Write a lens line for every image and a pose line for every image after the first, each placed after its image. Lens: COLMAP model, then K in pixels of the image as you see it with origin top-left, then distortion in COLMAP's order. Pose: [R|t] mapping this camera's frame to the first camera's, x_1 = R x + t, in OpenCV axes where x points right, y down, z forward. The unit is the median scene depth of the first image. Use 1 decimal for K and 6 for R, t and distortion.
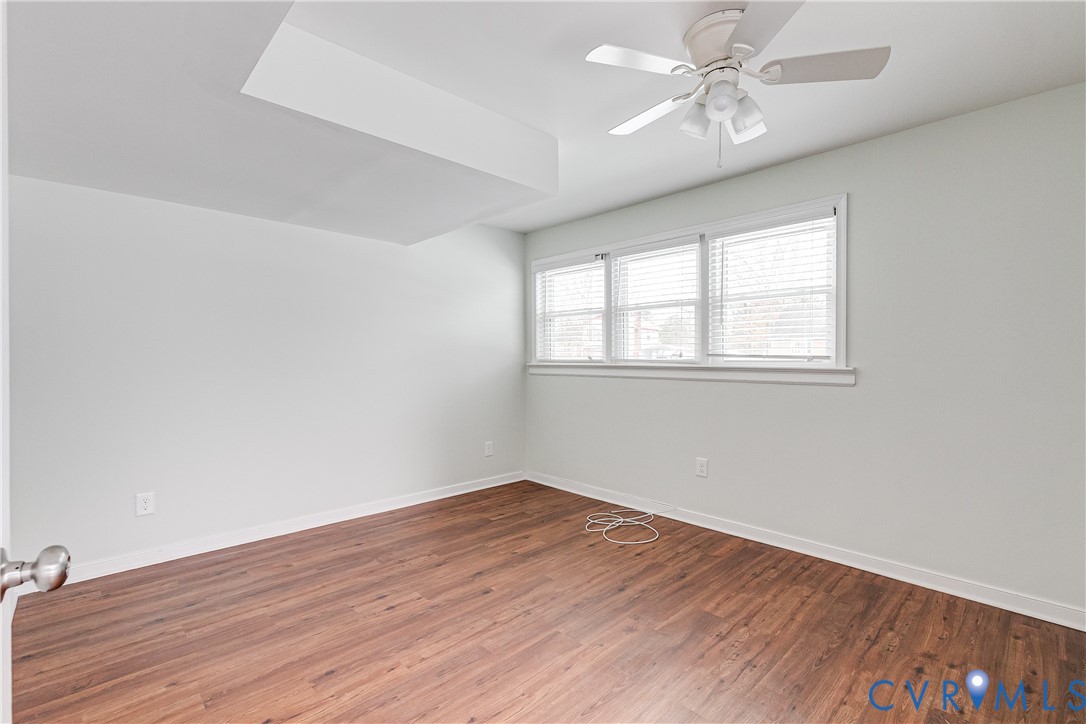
lens RADIAL K [[482.5, 0, 558.7], [0, 482.5, 367.9], [0, 0, 1]] dist [0.009208, -0.000774]
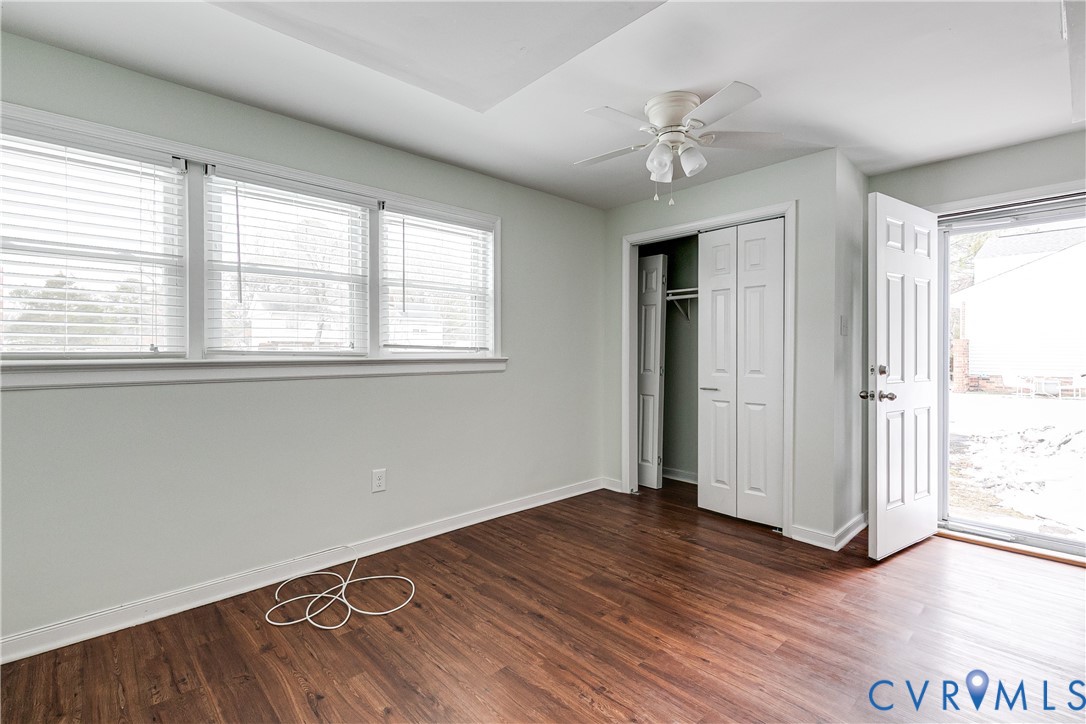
lens RADIAL K [[495.7, 0, 540.1], [0, 495.7, 349.6], [0, 0, 1]] dist [0.011844, -0.000557]
pose [[0.041217, -0.005137, 0.999137, -0.608791], [0.013742, 0.999895, 0.004574, -0.021912], [-0.999056, 0.013542, 0.041283, 0.759603]]
